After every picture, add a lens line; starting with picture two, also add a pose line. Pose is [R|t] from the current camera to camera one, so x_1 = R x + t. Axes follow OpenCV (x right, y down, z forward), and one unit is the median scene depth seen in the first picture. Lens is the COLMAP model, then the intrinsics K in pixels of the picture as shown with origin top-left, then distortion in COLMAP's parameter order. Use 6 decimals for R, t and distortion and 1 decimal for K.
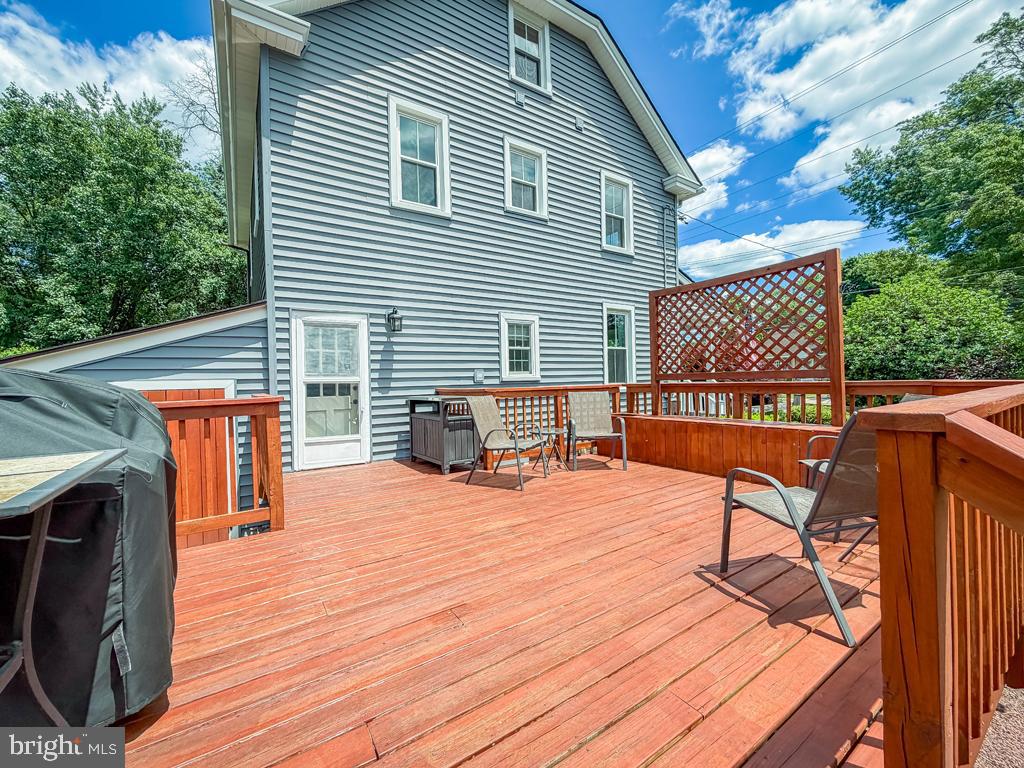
lens RADIAL K [[422.1, 0, 516.6], [0, 422.1, 384.1], [0, 0, 1]] dist [-0.001900, -0.000241]
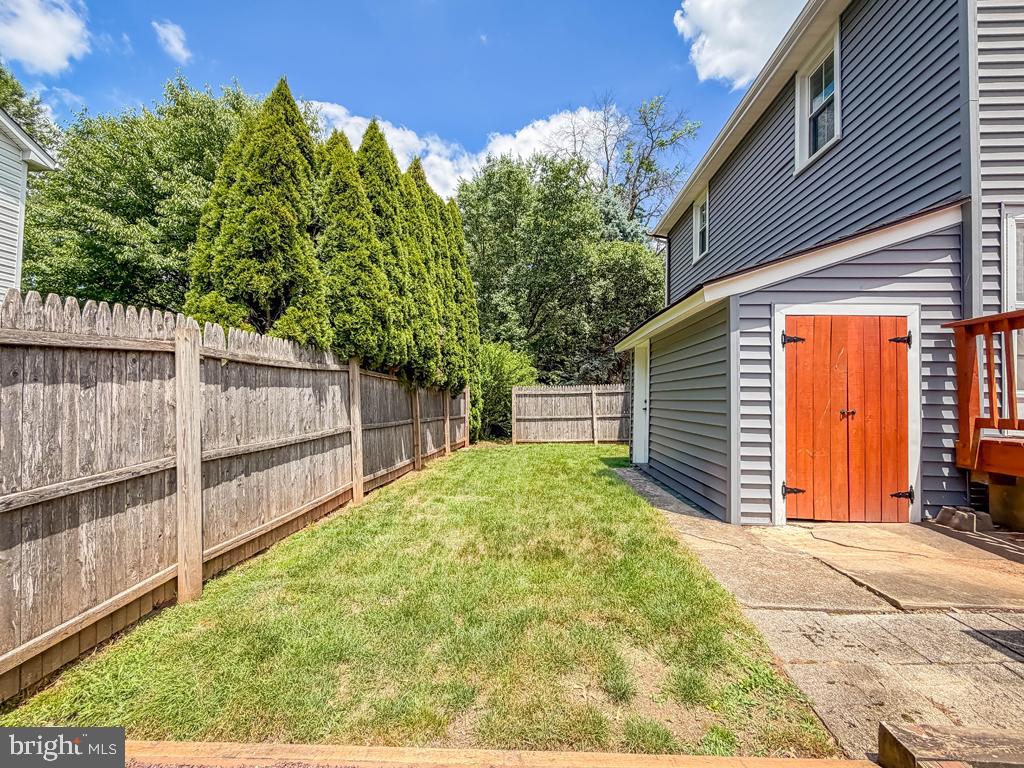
lens RADIAL K [[422.1, 0, 506.9], [0, 422.1, 381.4], [0, 0, 1]] dist [-0.001900, -0.000241]
pose [[0.793691, 0.014594, -0.608146, -0.523347], [-0.043421, 0.998521, -0.032707, 0.120528], [0.606770, 0.052365, 0.793151, -0.029197]]
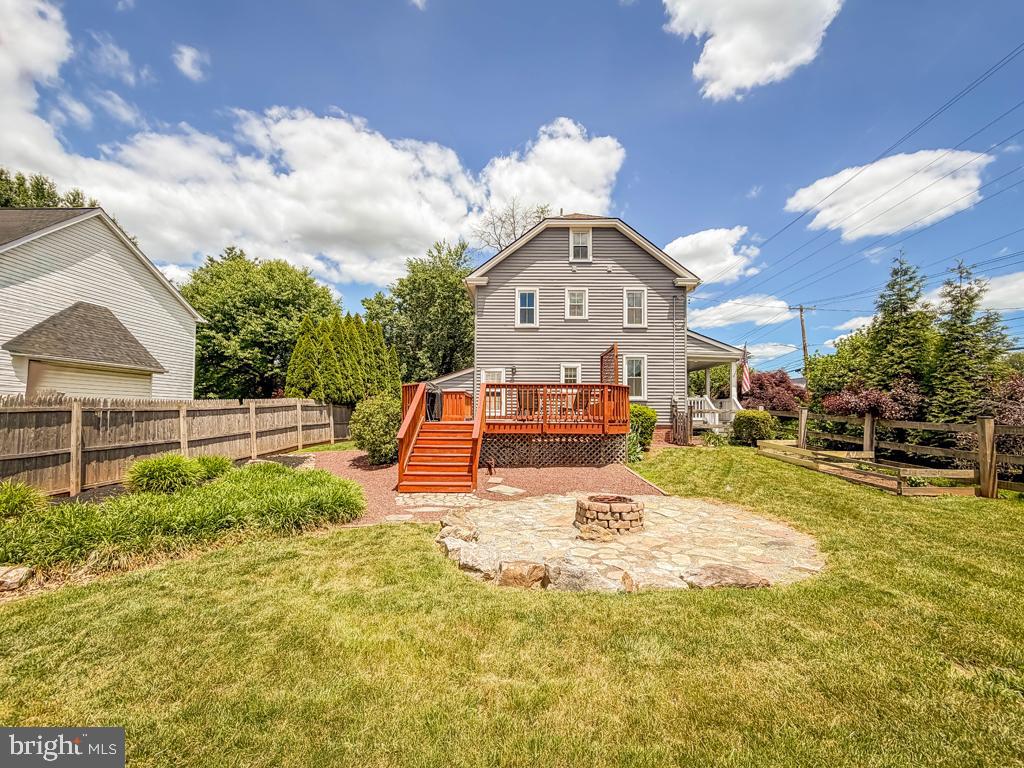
lens RADIAL K [[422.1, 0, 518.4], [0, 422.1, 397.9], [0, 0, 1]] dist [-0.001900, -0.000241]
pose [[0.831021, 0.005493, -0.556214, 0.974689], [-0.030248, 0.998918, -0.035327, 0.100387], [0.555418, 0.046182, 0.830288, -0.969204]]
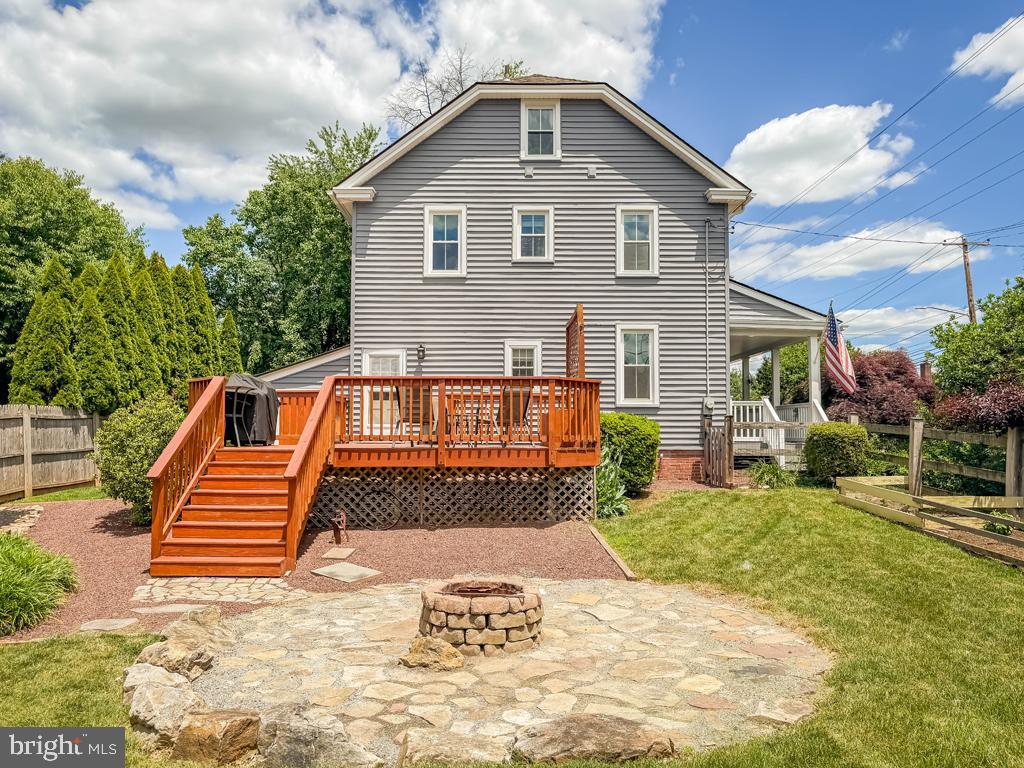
lens RADIAL K [[747.1, 0, 503.9], [0, 747.1, 392.2], [0, 0, 1]] dist [-0.014055, 0.014954]
pose [[0.837999, -0.004993, -0.545648, 1.112815], [-0.025615, 0.998496, -0.048475, 0.092444], [0.545070, 0.054599, 0.836611, -0.846513]]
